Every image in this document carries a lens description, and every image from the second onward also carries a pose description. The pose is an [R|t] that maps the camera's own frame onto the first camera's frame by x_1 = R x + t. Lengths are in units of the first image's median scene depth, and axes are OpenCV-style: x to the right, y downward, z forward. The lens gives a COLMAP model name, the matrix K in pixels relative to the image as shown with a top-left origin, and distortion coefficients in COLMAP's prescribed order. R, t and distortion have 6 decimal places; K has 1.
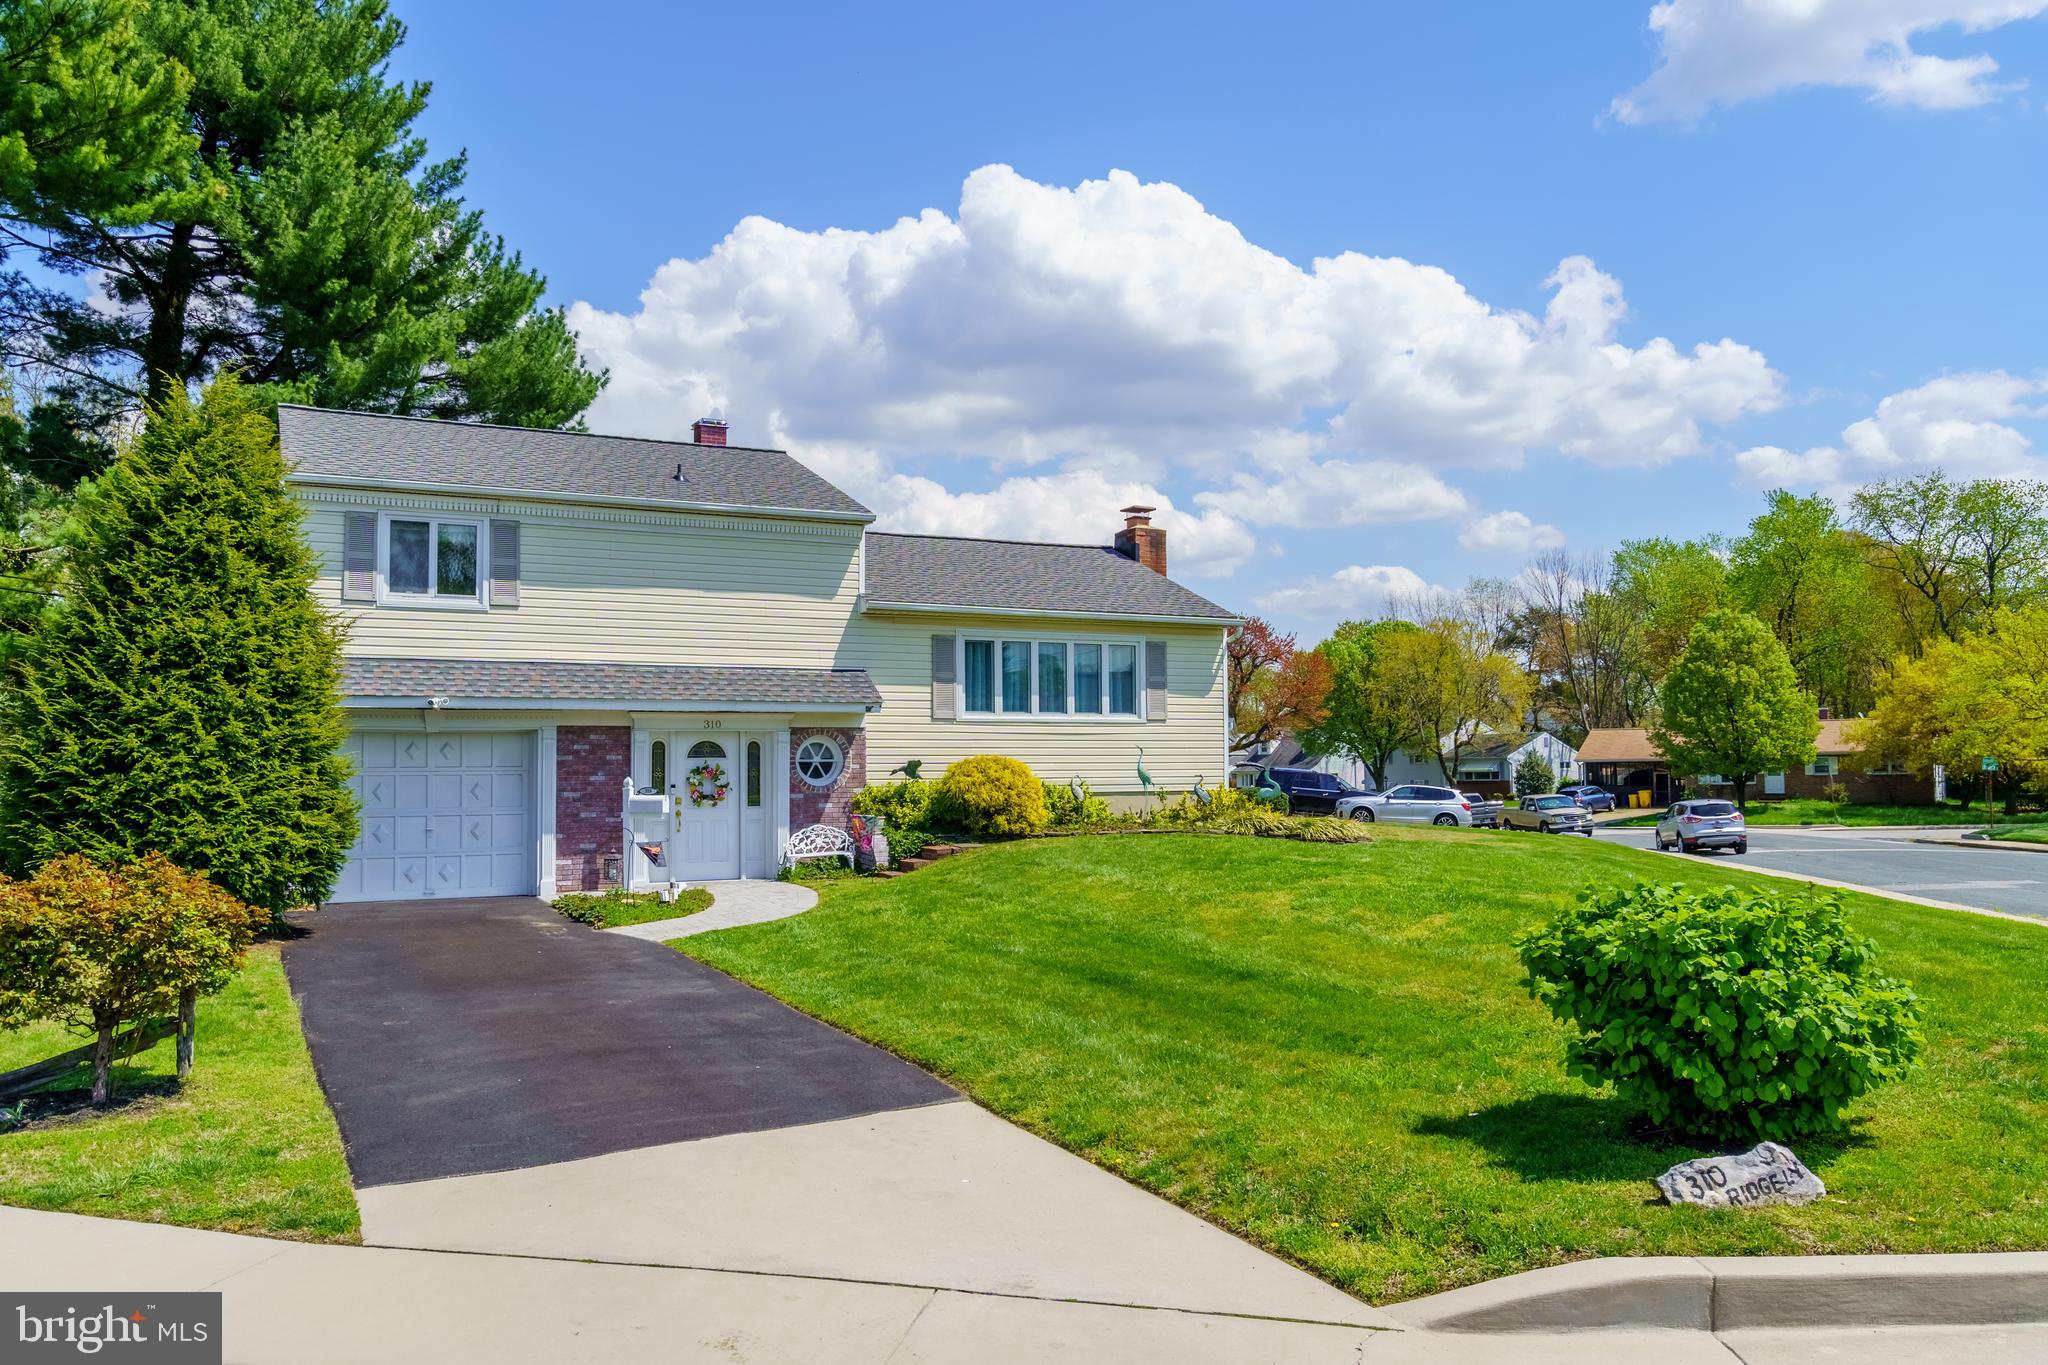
lens RADIAL K [[1602.8, 0, 1034.4], [0, 1602.8, 676.5], [0, 0, 1]] dist [-0.009262, 0.008489]
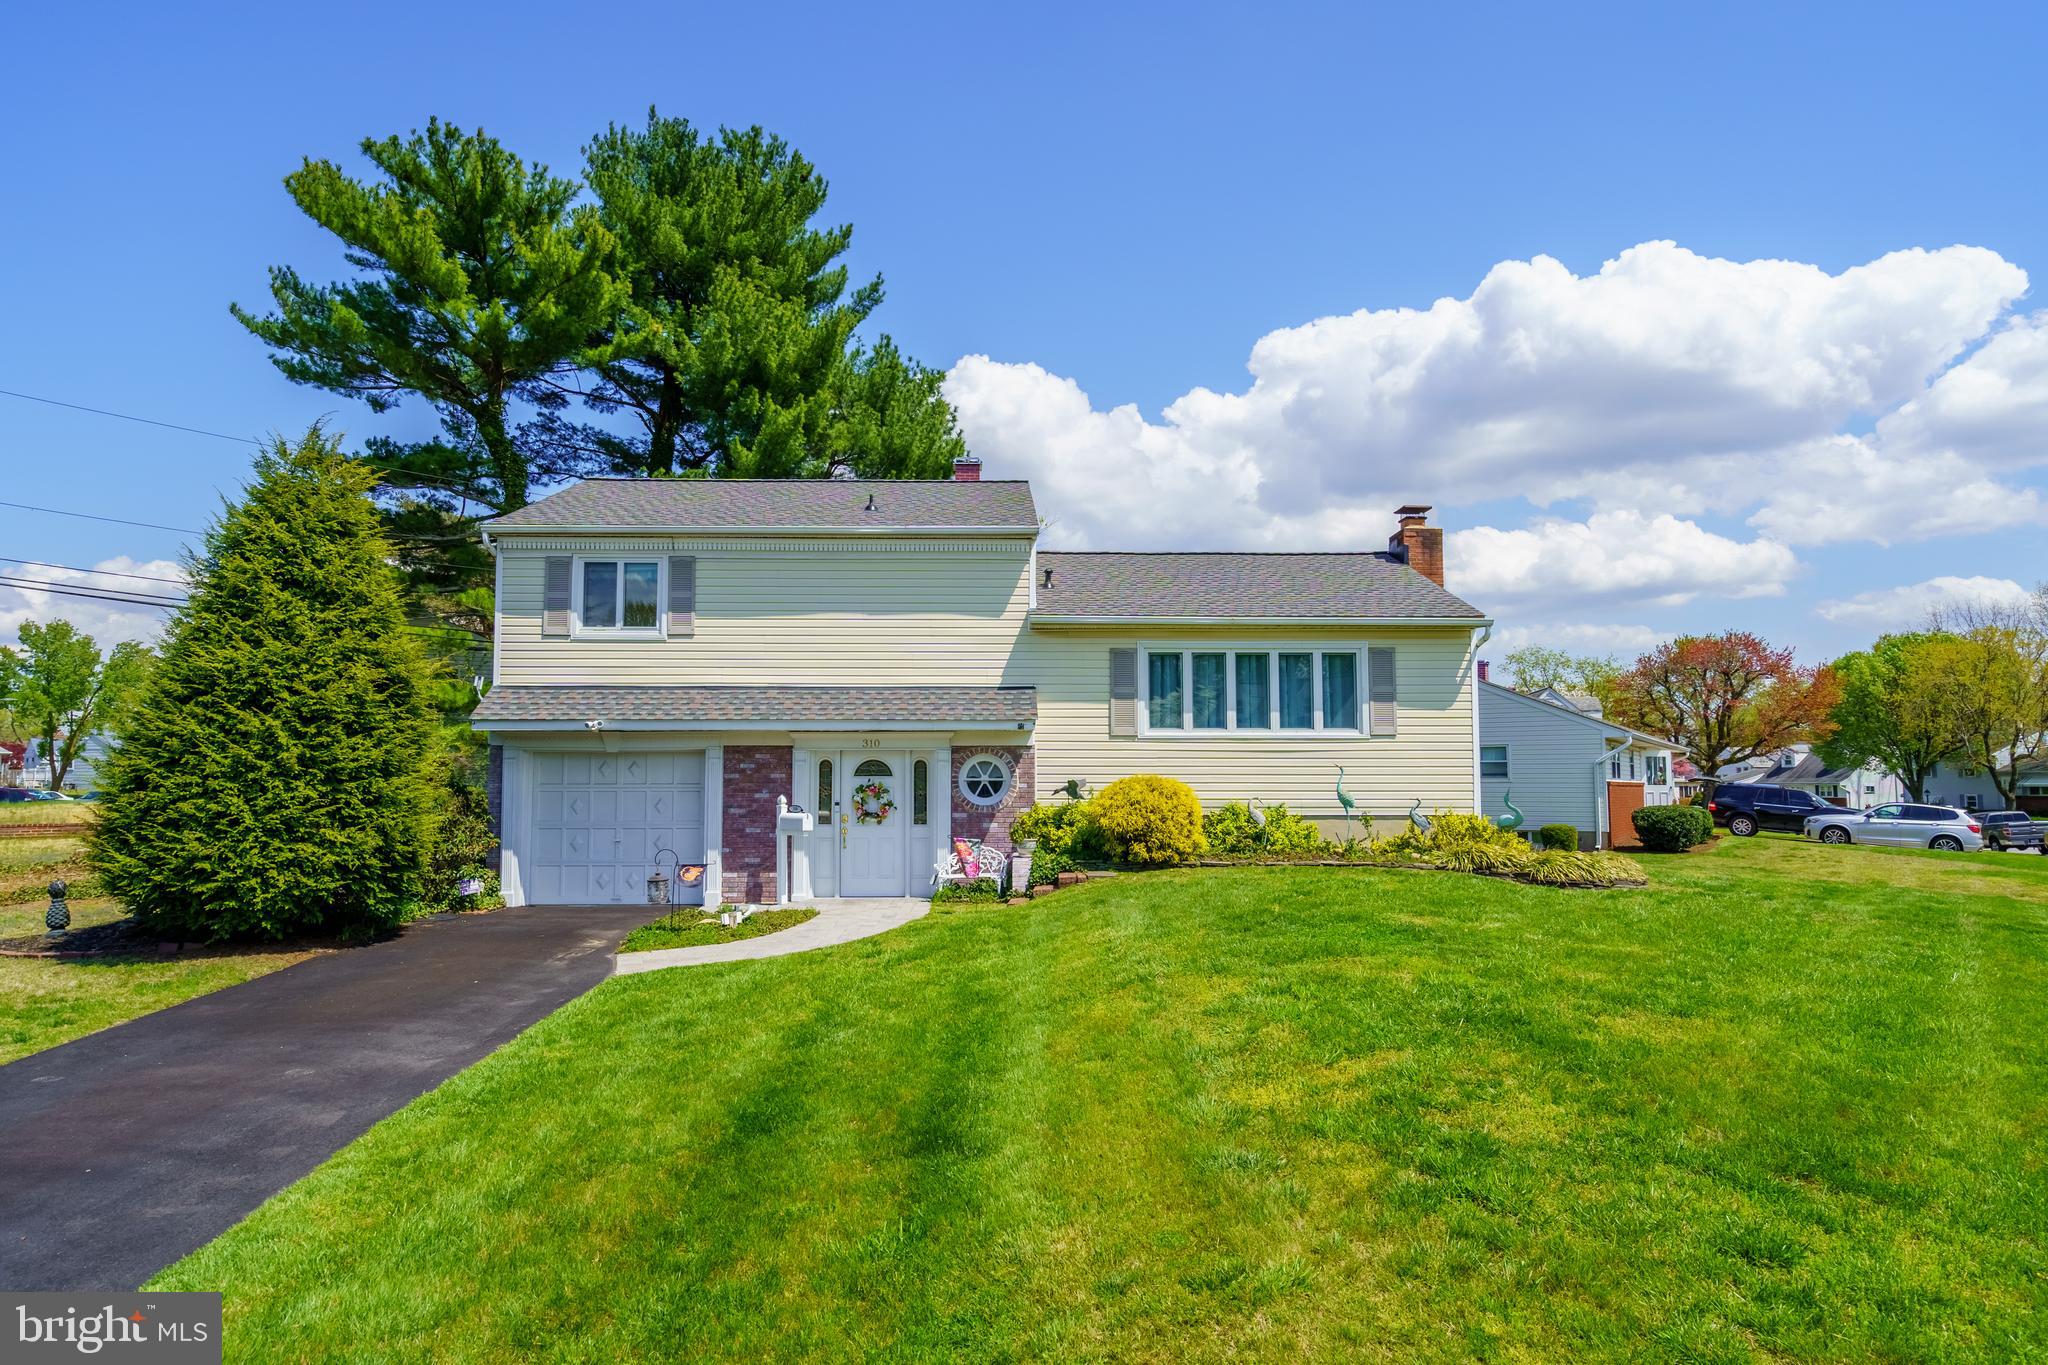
lens RADIAL K [[1217.6, 0, 1014.1], [0, 1217.6, 679.4], [0, 0, 1]] dist [-0.001866, -0.001756]
pose [[0.893202, -0.029594, -0.448681, 0.216111], [0.019989, 0.999459, -0.026128, 0.010629], [0.449212, 0.014369, 0.893310, 0.331381]]
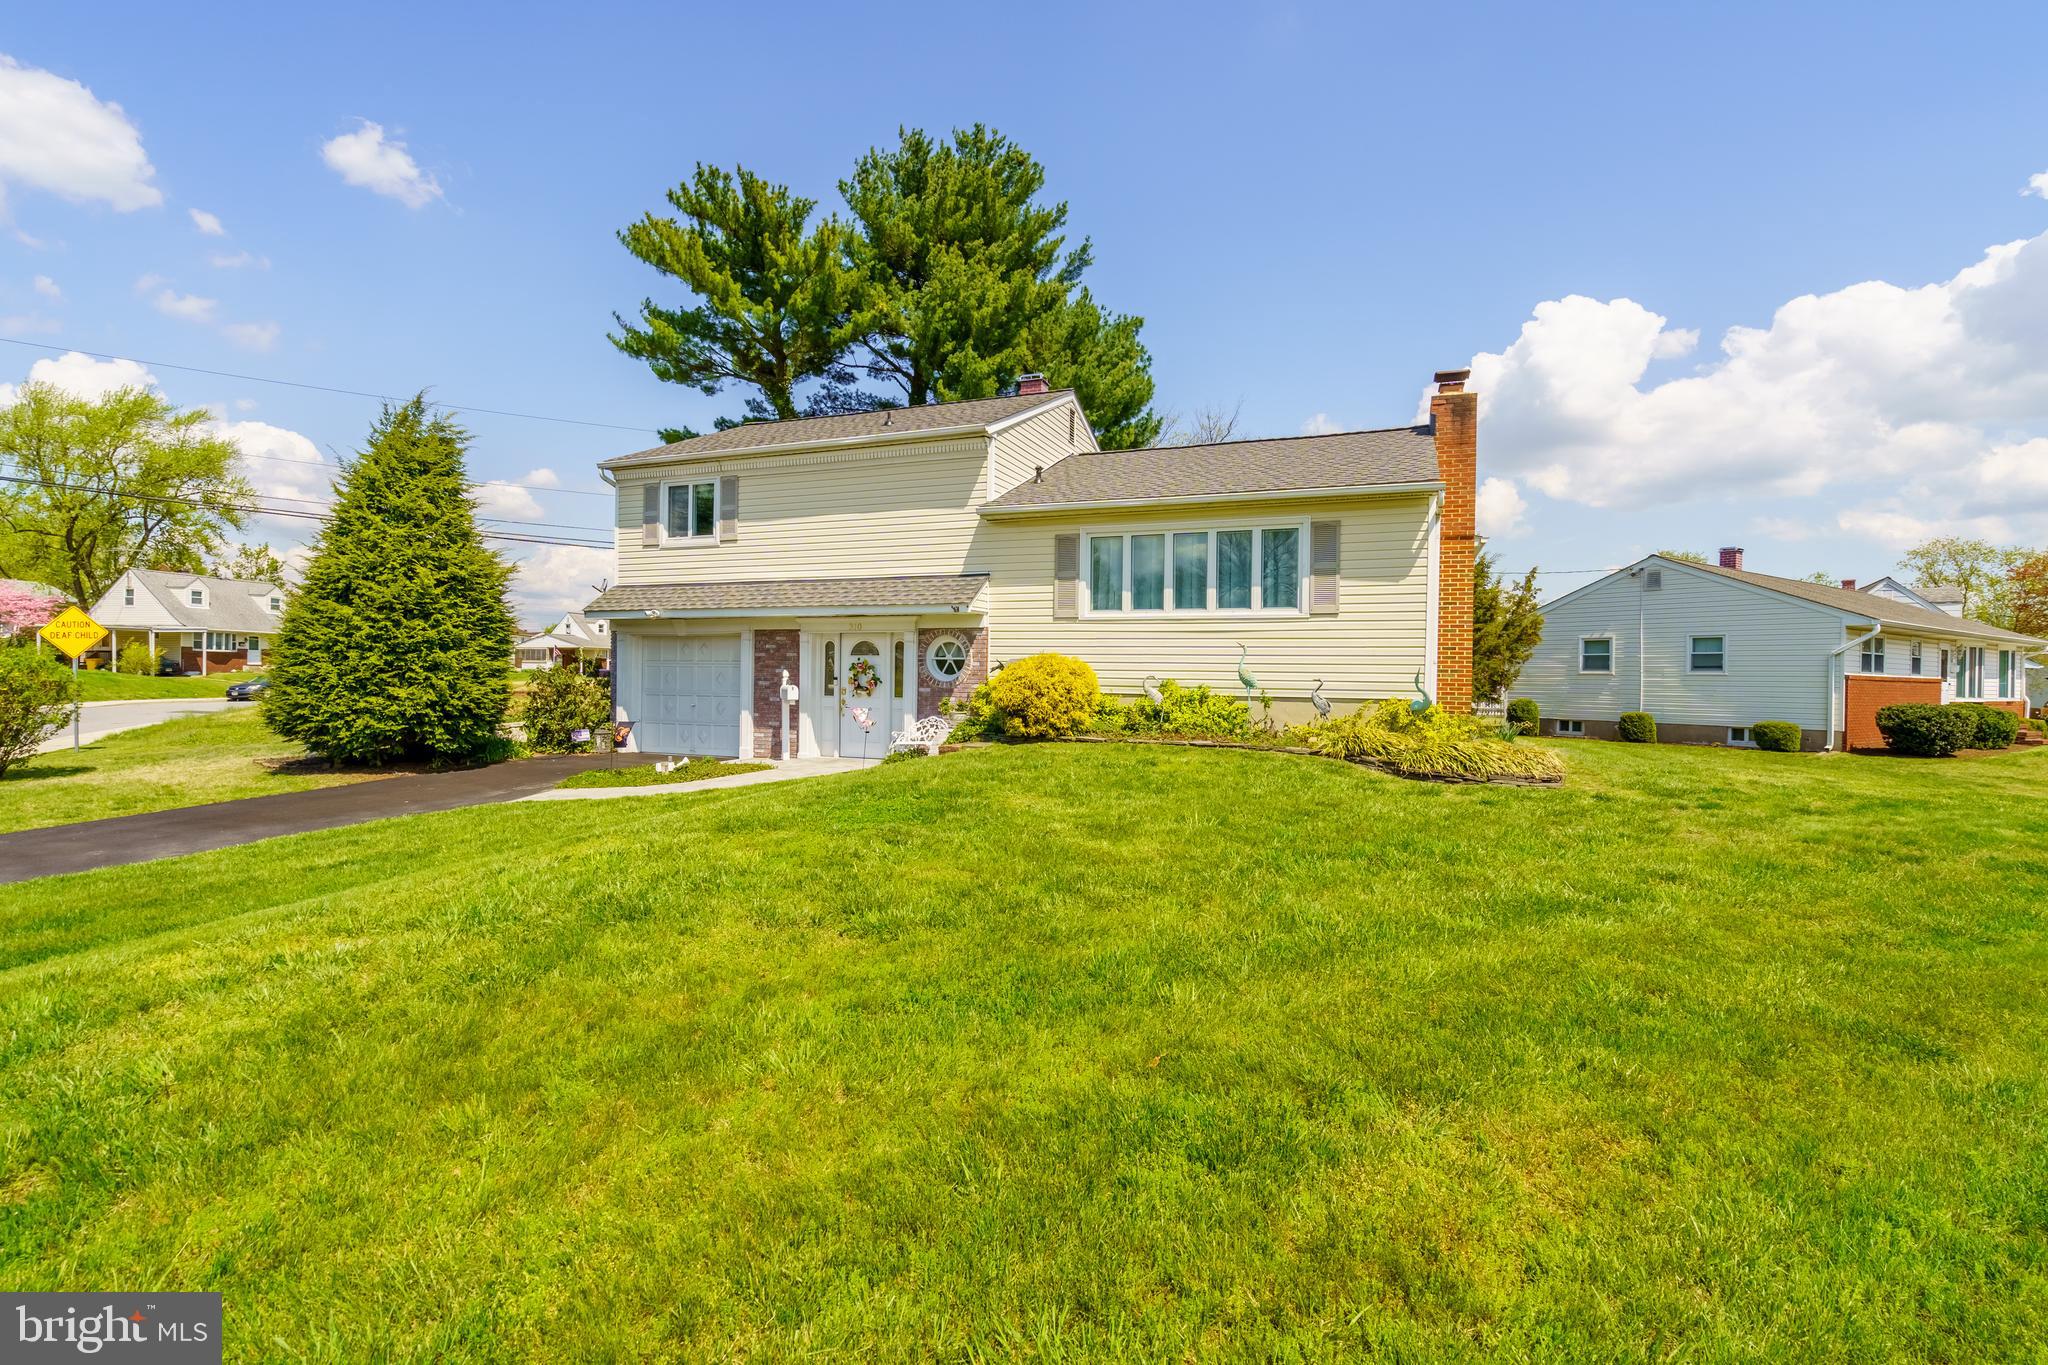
lens RADIAL K [[947.4, 0, 1014.0], [0, 947.4, 661.2], [0, 0, 1]] dist [-0.001008, 0.001086]
pose [[0.644739, 0.006022, -0.764379, 0.385902], [0.028998, 0.999057, 0.032329, 0.034093], [0.763853, -0.043009, 0.643956, 0.605073]]
